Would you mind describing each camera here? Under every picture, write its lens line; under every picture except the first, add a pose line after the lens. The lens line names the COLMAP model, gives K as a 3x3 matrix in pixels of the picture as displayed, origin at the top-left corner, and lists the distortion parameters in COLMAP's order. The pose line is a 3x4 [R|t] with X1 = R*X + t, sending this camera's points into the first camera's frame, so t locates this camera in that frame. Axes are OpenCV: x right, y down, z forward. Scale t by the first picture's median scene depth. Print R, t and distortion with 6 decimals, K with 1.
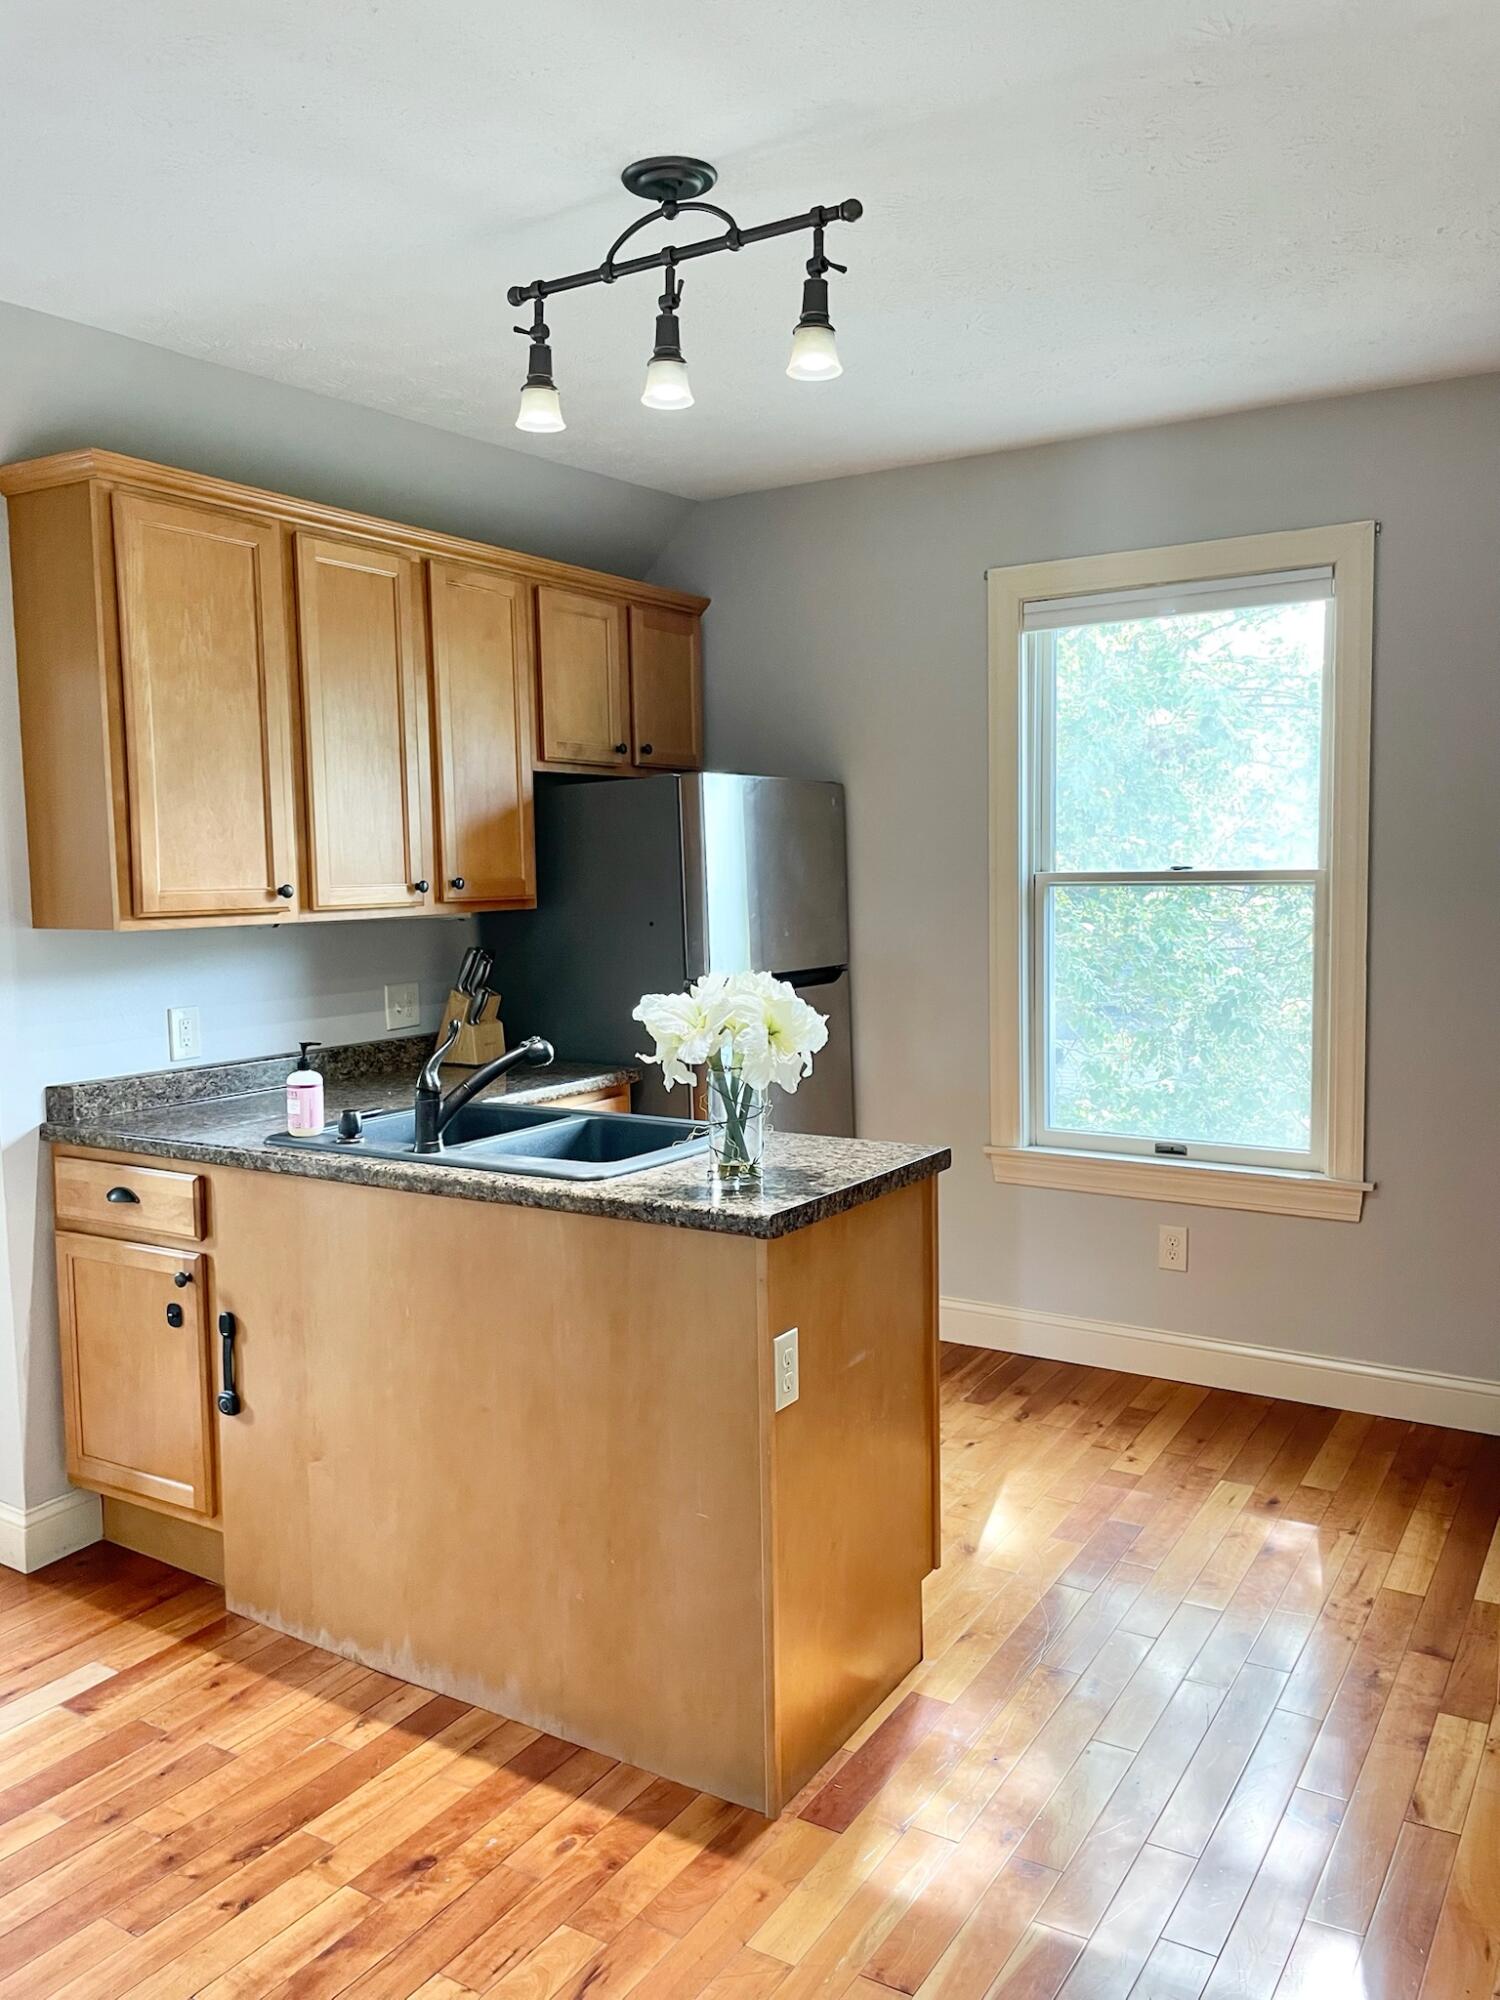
lens RADIAL K [[1521.4, 0, 750.0], [0, 1521.4, 1000.0], [0, 0, 1]] dist [0.102170, -0.145986]
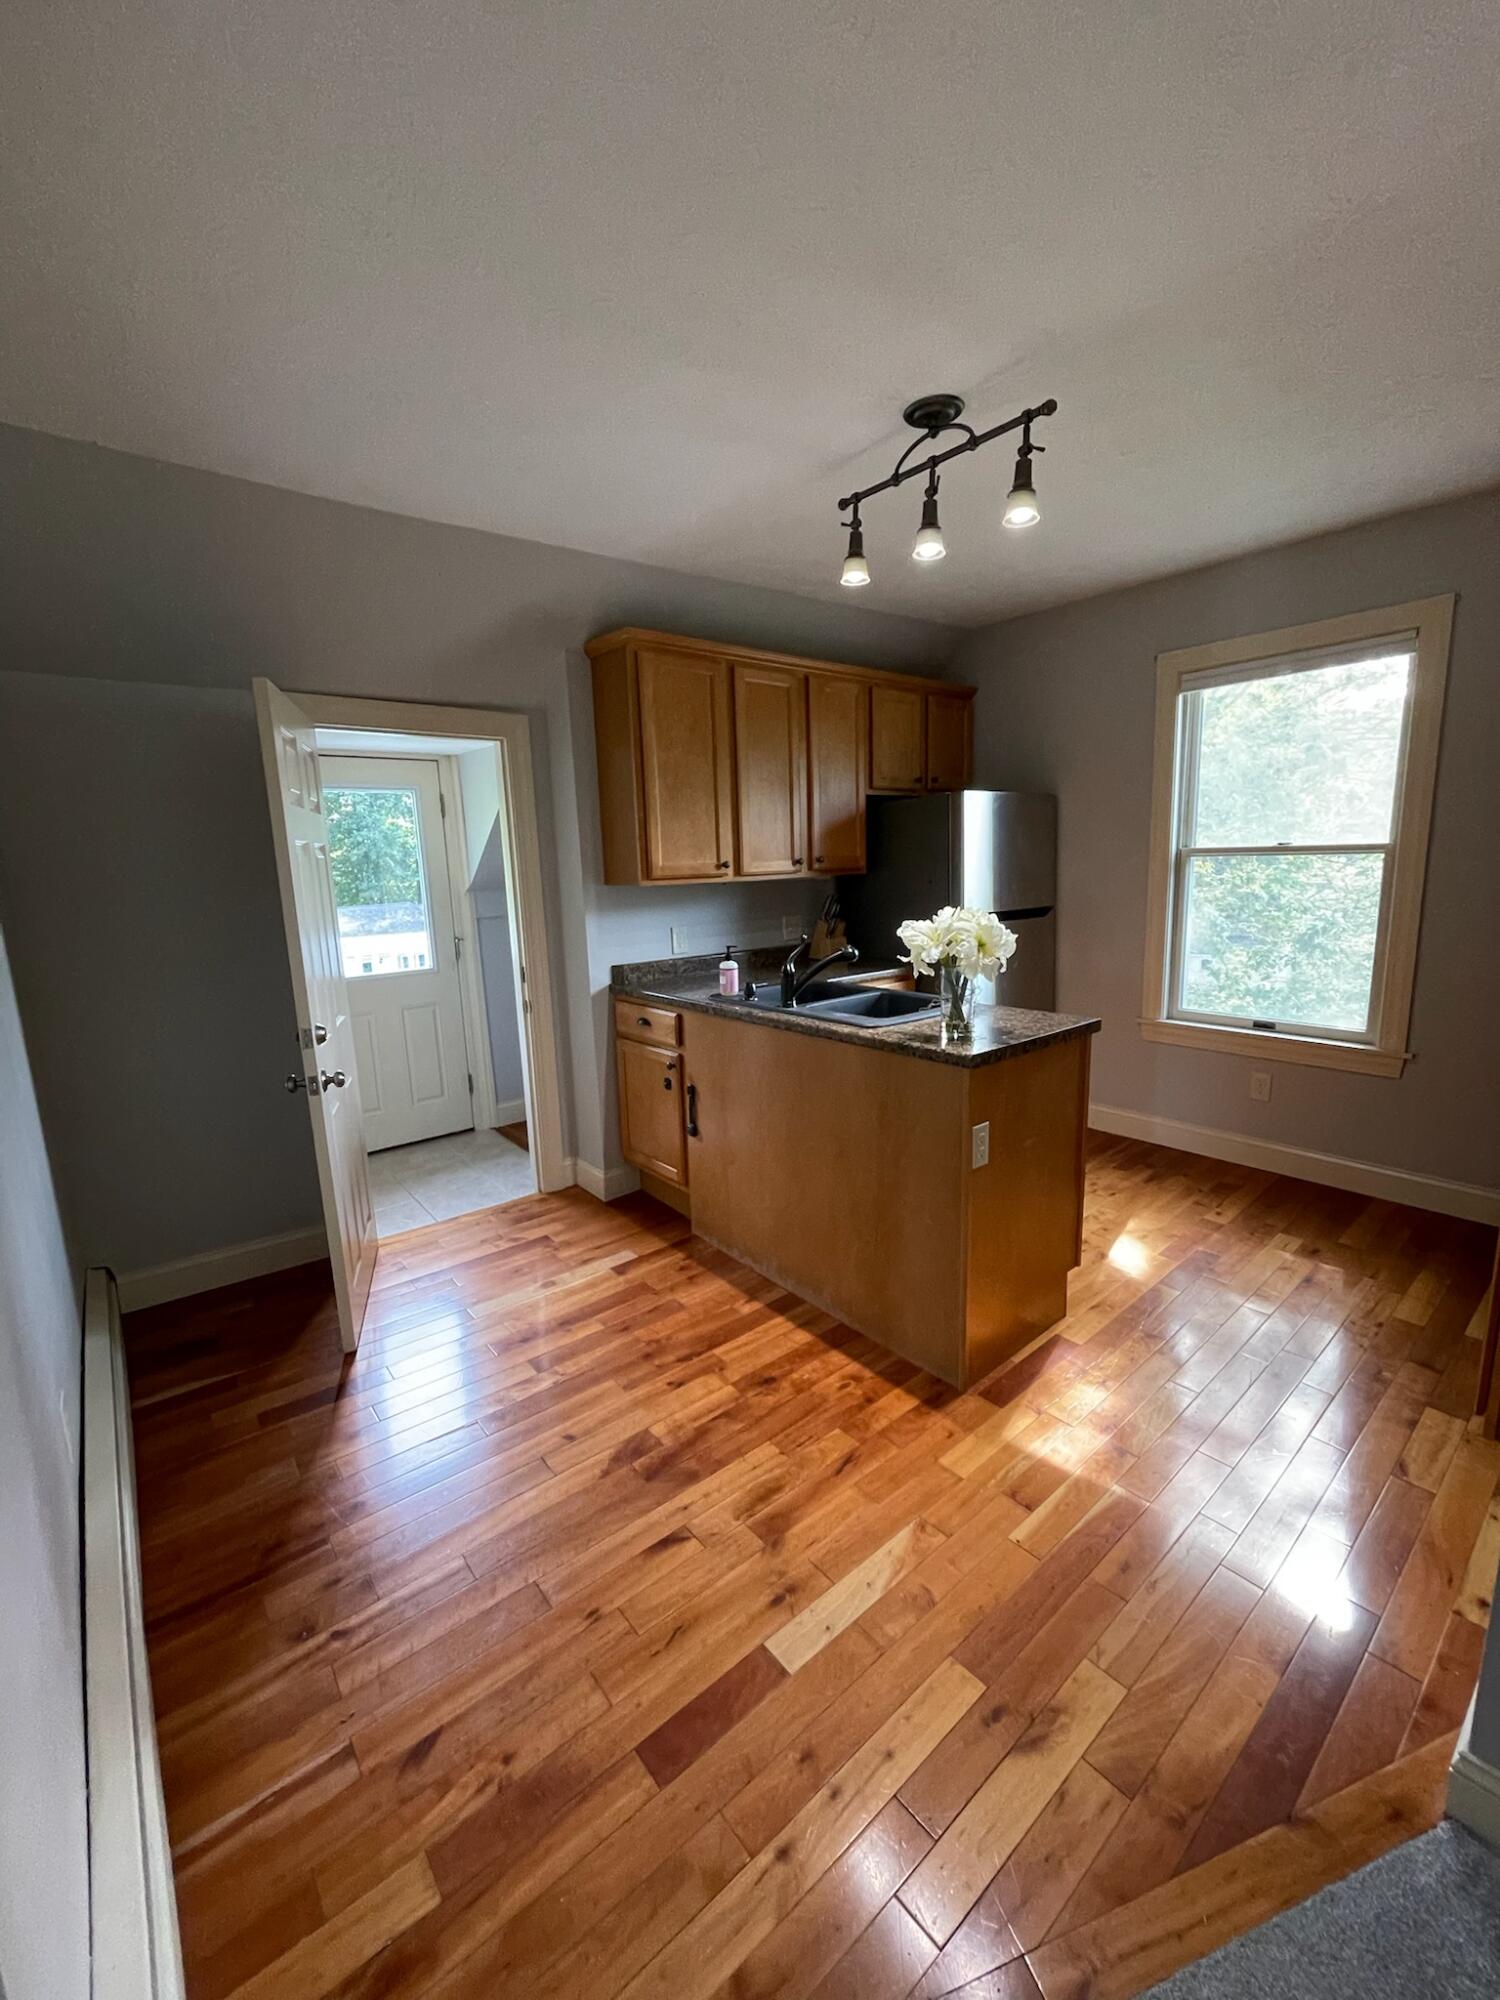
lens RADIAL K [[809.6, 0, 753.6], [0, 809.6, 1001.0], [0, 0, 1]] dist [0.000238, 0.000586]
pose [[0.950642, 0.040686, -0.307612, 0.043743], [-0.012637, 0.995620, 0.092632, 0.003381], [0.310033, -0.084172, 0.946992, 0.074773]]
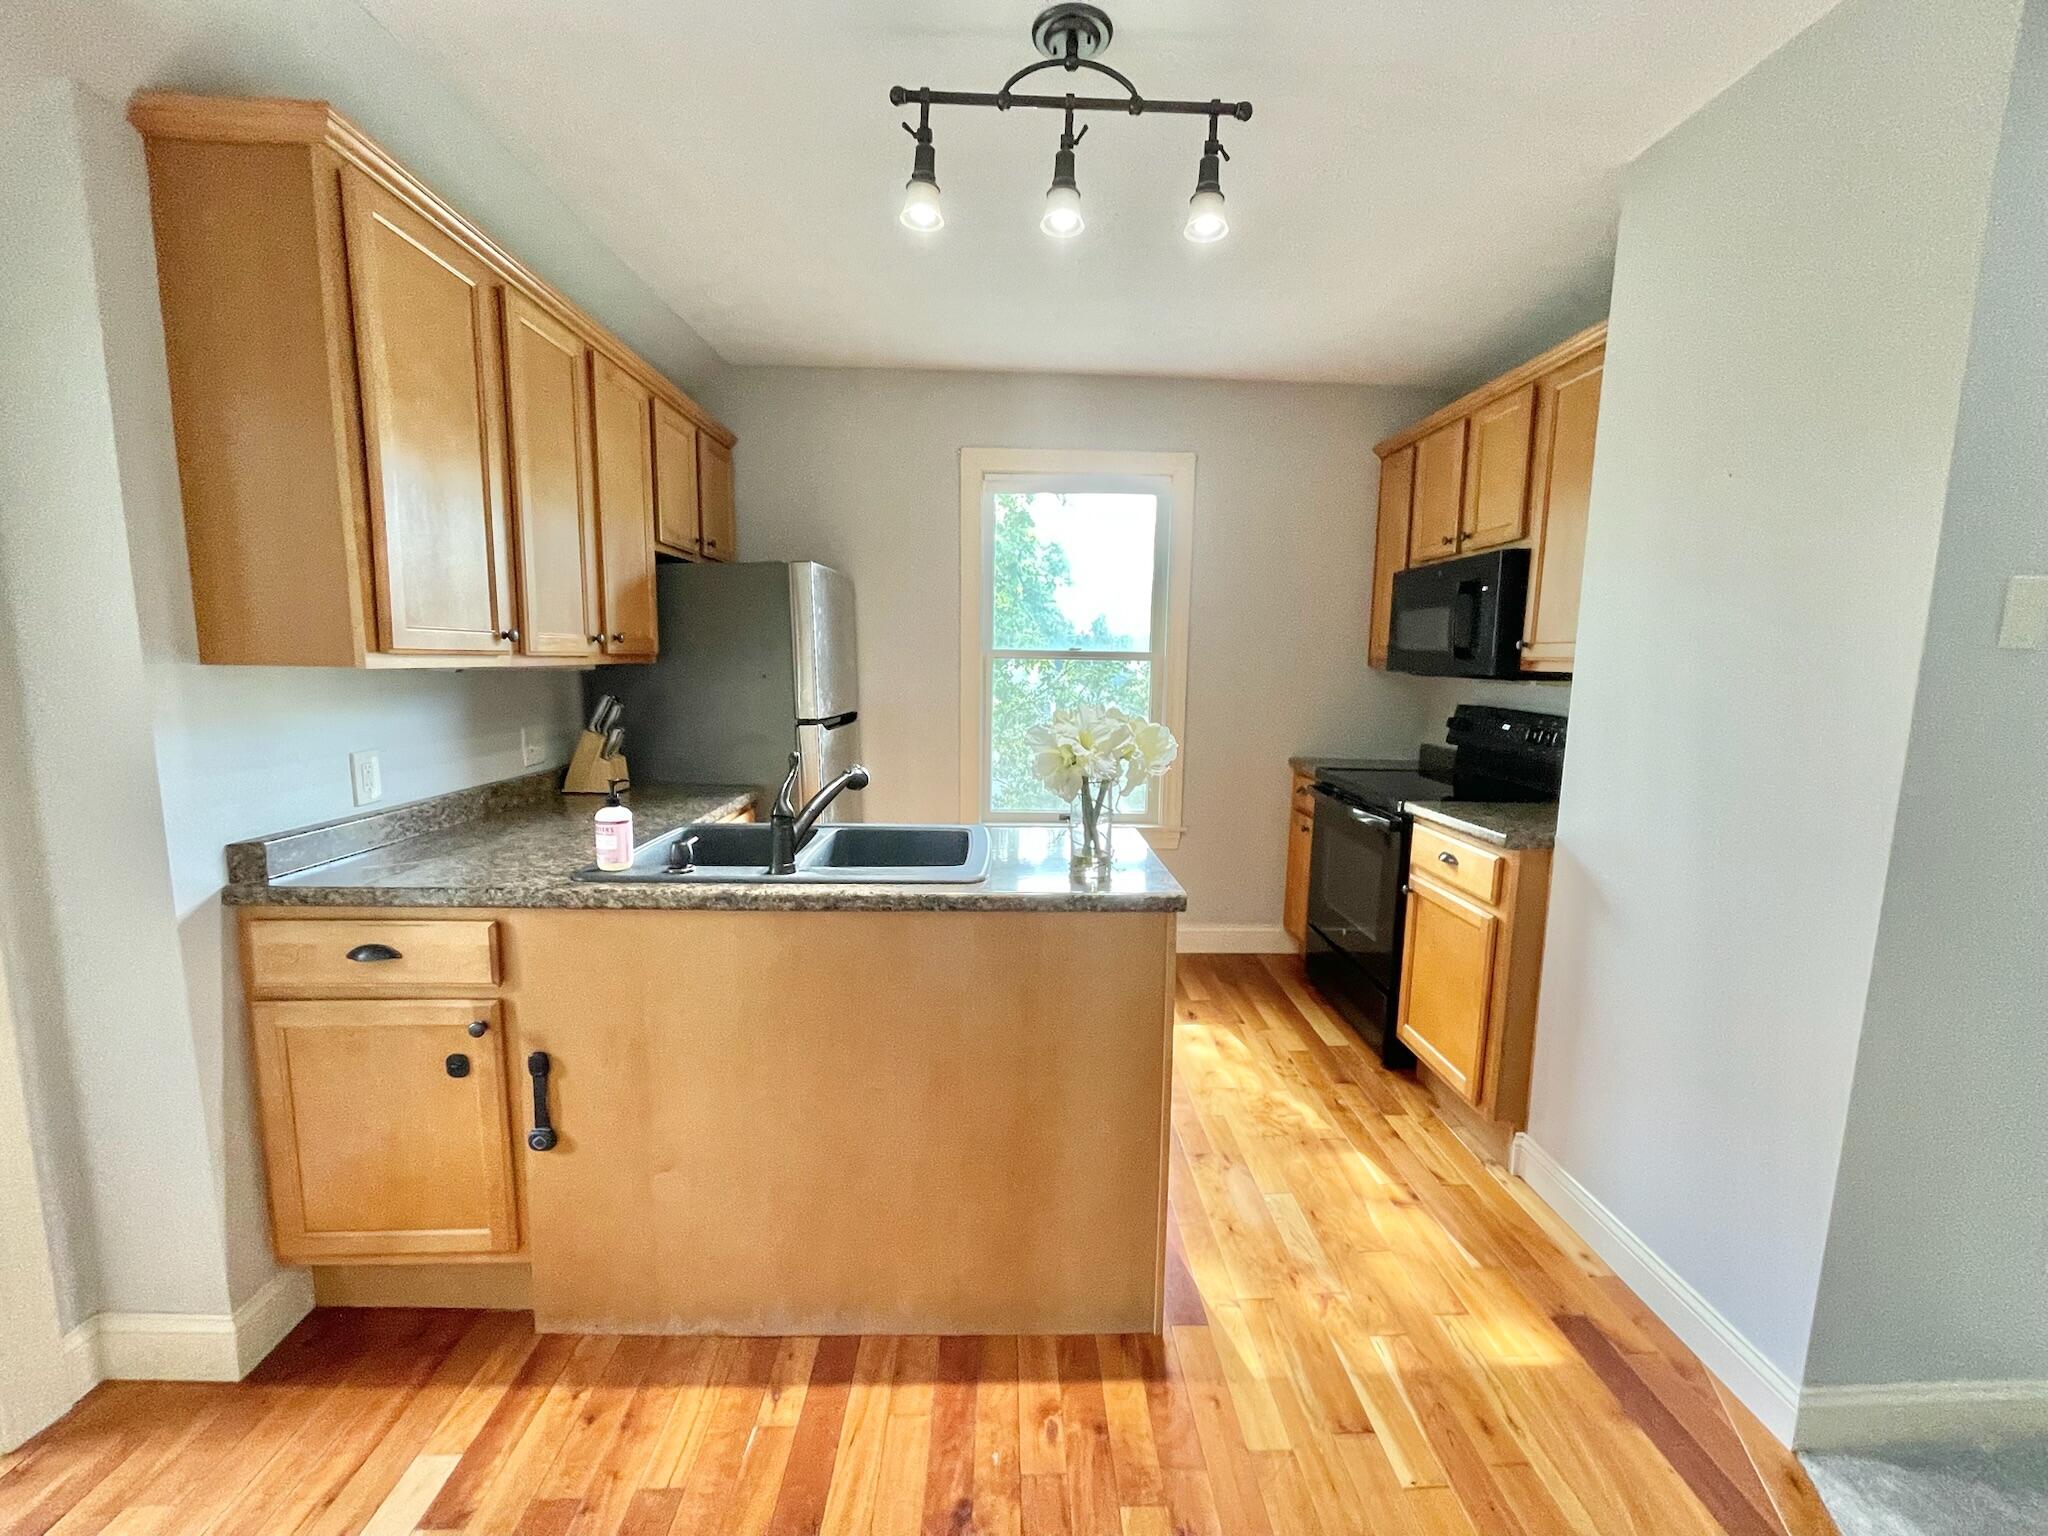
lens RADIAL K [[829.0, 0, 1024.6], [0, 829.0, 768.7], [0, 0, 1]] dist [0.000238, 0.000586]
pose [[0.830704, -0.044982, 0.554894, -0.373603], [0.022701, 0.998638, 0.046968, 0.000346], [-0.556251, -0.026420, 0.830594, 0.386994]]
